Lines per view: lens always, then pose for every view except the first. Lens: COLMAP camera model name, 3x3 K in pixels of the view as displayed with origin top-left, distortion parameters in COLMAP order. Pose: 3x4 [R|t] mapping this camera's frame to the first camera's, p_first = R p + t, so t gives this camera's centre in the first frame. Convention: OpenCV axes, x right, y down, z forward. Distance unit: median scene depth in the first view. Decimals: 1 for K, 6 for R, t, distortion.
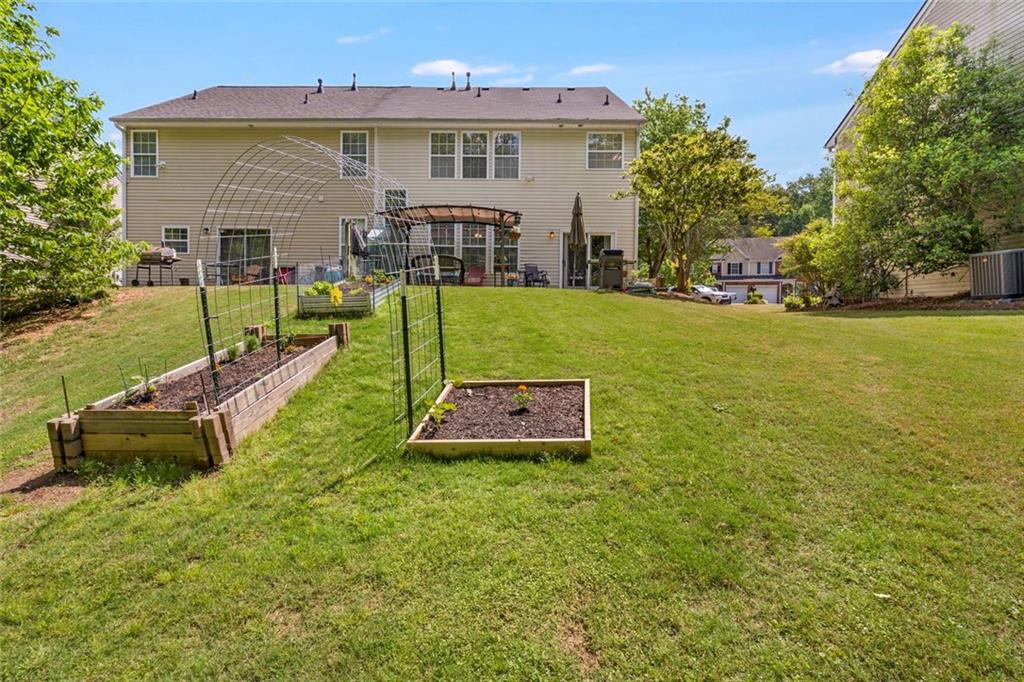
lens RADIAL K [[485.8, 0, 511.2], [0, 485.8, 319.4], [0, 0, 1]] dist [0.003123, 0.000676]
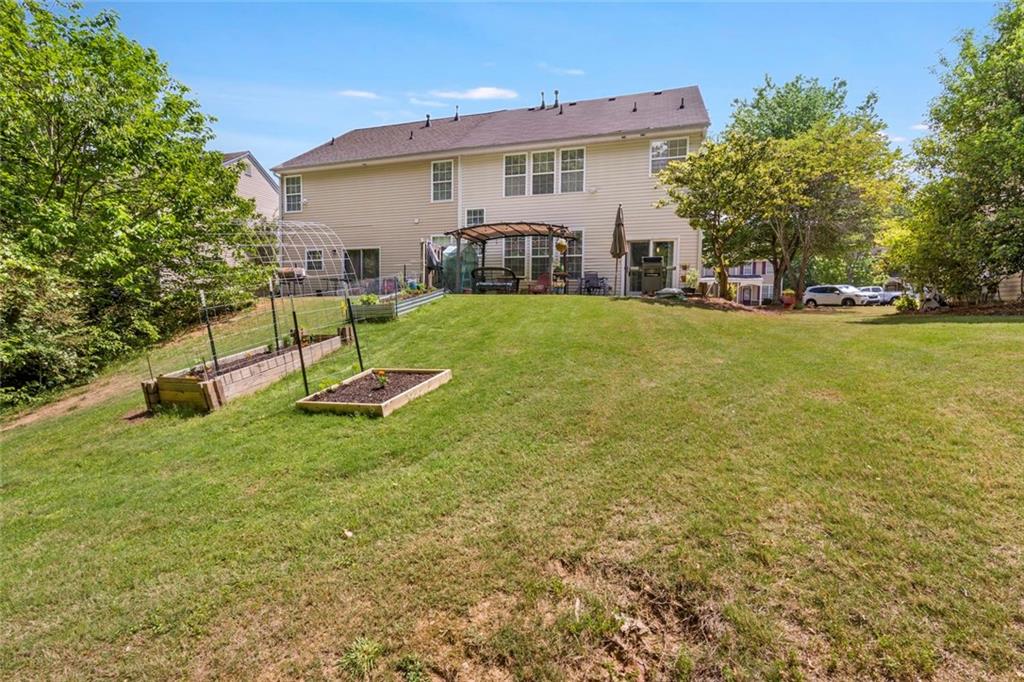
lens RADIAL K [[470.4, 0, 507.3], [0, 470.4, 338.4], [0, 0, 1]] dist [0.001119, 0.000618]
pose [[0.958930, 0.012989, -0.283344, 0.153359], [-0.003051, 0.999365, 0.035490, -0.002940], [0.283625, -0.033168, 0.958362, -0.049925]]
